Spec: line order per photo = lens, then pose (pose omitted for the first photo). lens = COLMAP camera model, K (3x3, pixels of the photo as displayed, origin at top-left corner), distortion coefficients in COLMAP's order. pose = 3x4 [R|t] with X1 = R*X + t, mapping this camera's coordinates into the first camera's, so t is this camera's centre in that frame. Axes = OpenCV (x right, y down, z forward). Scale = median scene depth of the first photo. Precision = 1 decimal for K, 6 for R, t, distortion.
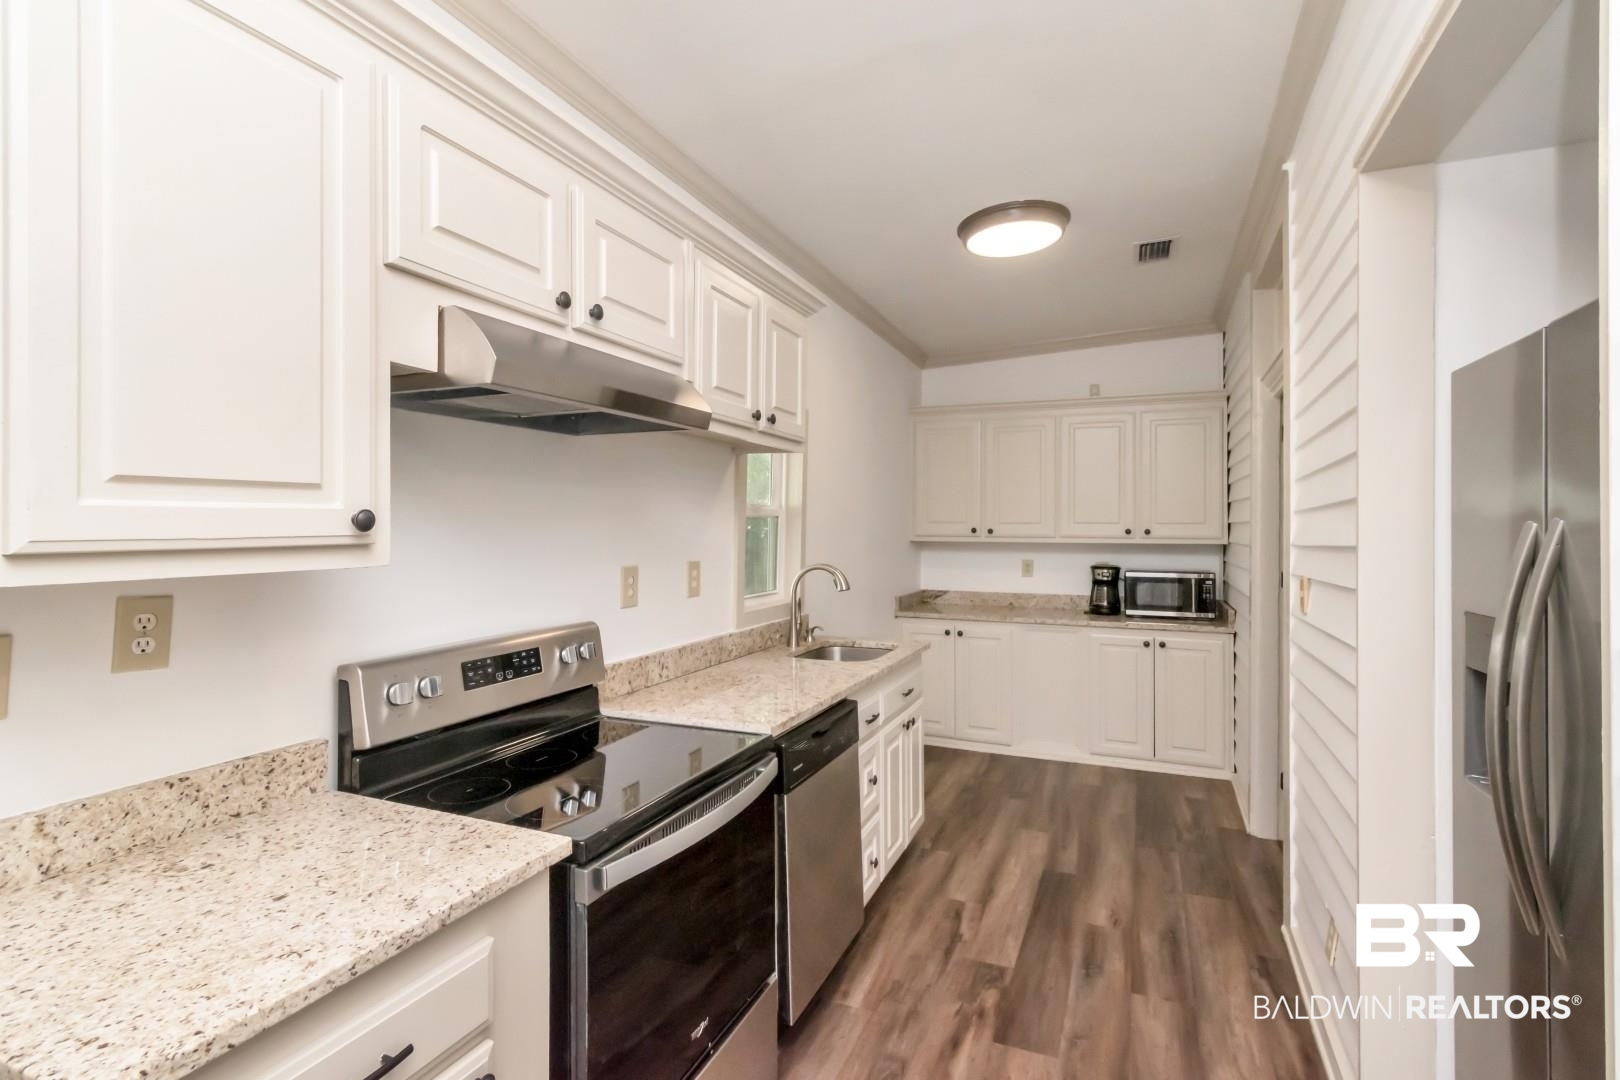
lens RADIAL K [[732.4, 0, 803.7], [0, 732.4, 509.4], [0, 0, 1]] dist [0.002095, 0.000318]
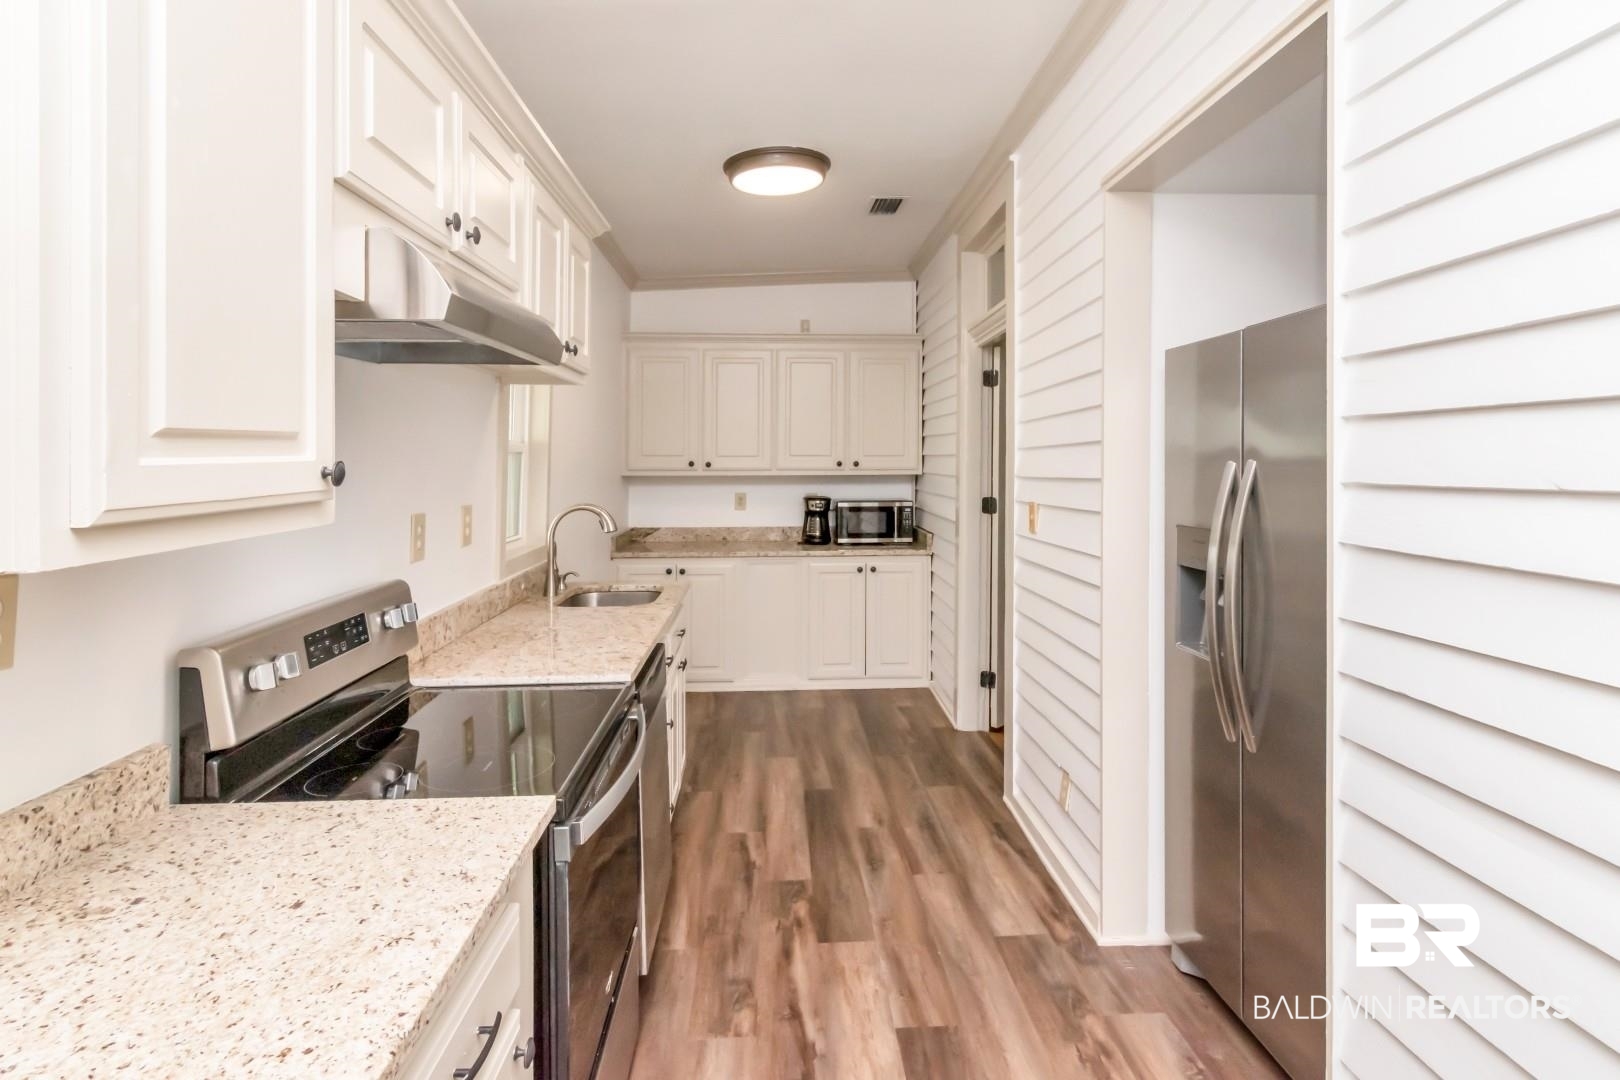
lens RADIAL K [[791.7, 0, 810.3], [0, 791.7, 444.2], [0, 0, 1]] dist [-0.002085, -0.000431]
pose [[0.910768, 0.000178, 0.412918, -0.173269], [-0.002601, 0.999983, 0.005305, -0.009751], [-0.412910, -0.005906, 0.910753, -0.036814]]
